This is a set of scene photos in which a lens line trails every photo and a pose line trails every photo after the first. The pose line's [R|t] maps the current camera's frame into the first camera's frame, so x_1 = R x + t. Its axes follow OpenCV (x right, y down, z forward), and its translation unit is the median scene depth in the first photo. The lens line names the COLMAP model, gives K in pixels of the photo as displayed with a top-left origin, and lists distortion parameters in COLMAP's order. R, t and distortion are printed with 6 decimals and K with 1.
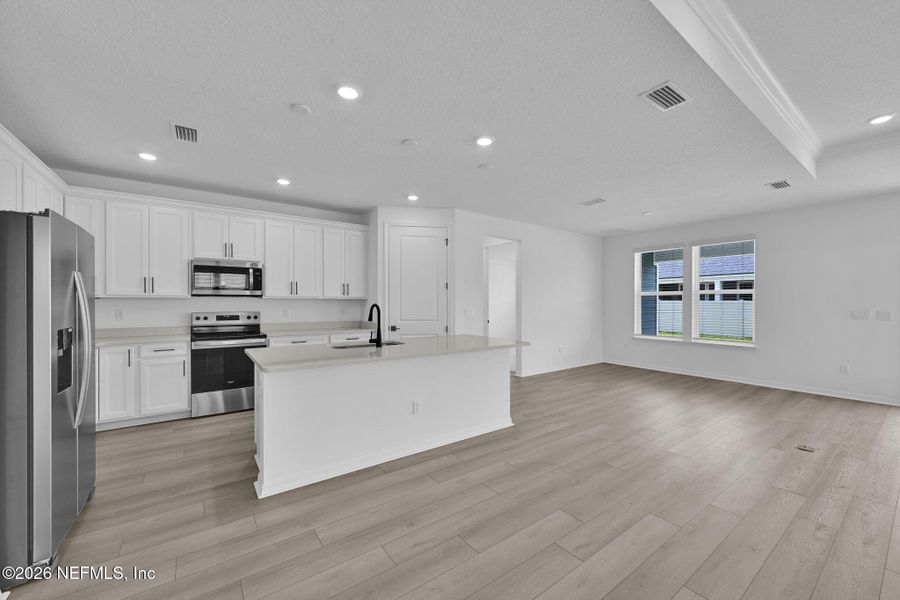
lens RADIAL K [[345.4, 0, 449.1], [0, 345.4, 303.2], [0, 0, 1]] dist [-0.001244, -0.000845]
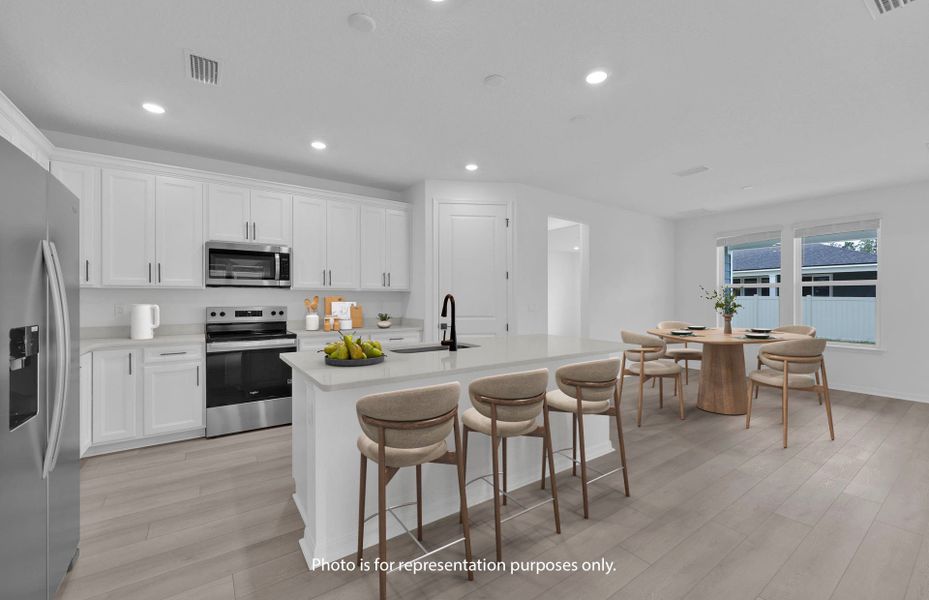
lens RADIAL K [[367.1, 0, 460.5], [0, 367.1, 298.5], [0, 0, 1]] dist [0.001303, 0.000420]
pose [[0.999788, -0.000982, -0.020577, -0.130656], [0.000899, 0.999992, -0.004016, 0.011418], [0.020581, 0.003997, 0.999780, 0.147674]]
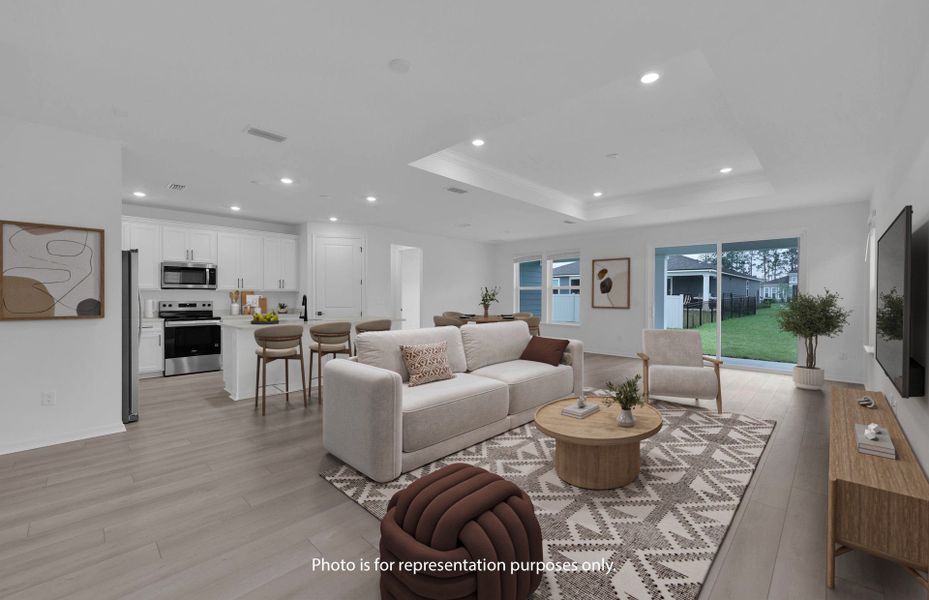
lens RADIAL K [[367.1, 0, 454.7], [0, 367.1, 298.1], [0, 0, 1]] dist [0.001303, 0.000420]
pose [[0.987014, 0.002553, 0.160615, 0.163221], [-0.003415, 0.999981, 0.005094, 0.004672], [-0.160599, -0.005576, 0.987004, -0.625744]]
